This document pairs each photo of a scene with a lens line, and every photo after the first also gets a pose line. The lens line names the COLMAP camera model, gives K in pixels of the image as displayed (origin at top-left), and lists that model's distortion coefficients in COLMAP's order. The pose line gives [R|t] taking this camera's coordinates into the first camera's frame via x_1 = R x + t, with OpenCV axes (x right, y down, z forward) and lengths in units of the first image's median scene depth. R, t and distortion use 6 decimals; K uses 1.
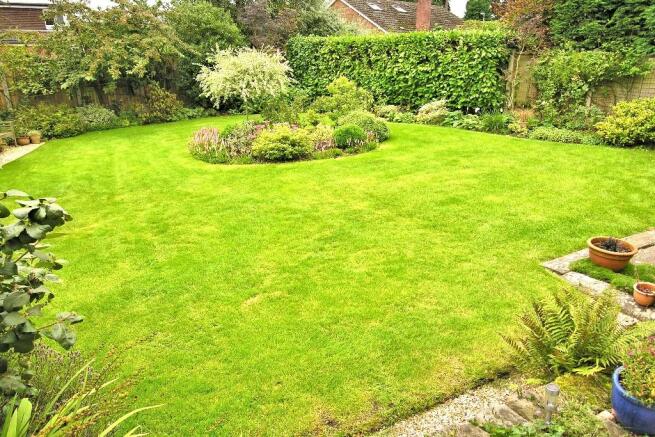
lens RADIAL K [[468.2, 0, 327.5], [0, 468.2, 218.5], [0, 0, 1]] dist [-0.063476, 0.003372]
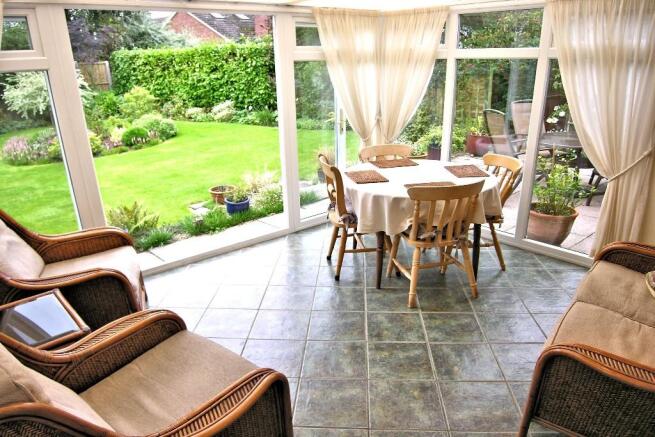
lens RADIAL K [[468.2, 0, 327.5], [0, 468.2, 218.5], [0, 0, 1]] dist [-0.063476, 0.003372]
pose [[0.972848, -0.094515, 0.211265, 0.206556], [0.094343, 0.995480, 0.010915, 0.060752], [-0.211342, 0.009313, 0.977368, -0.241142]]
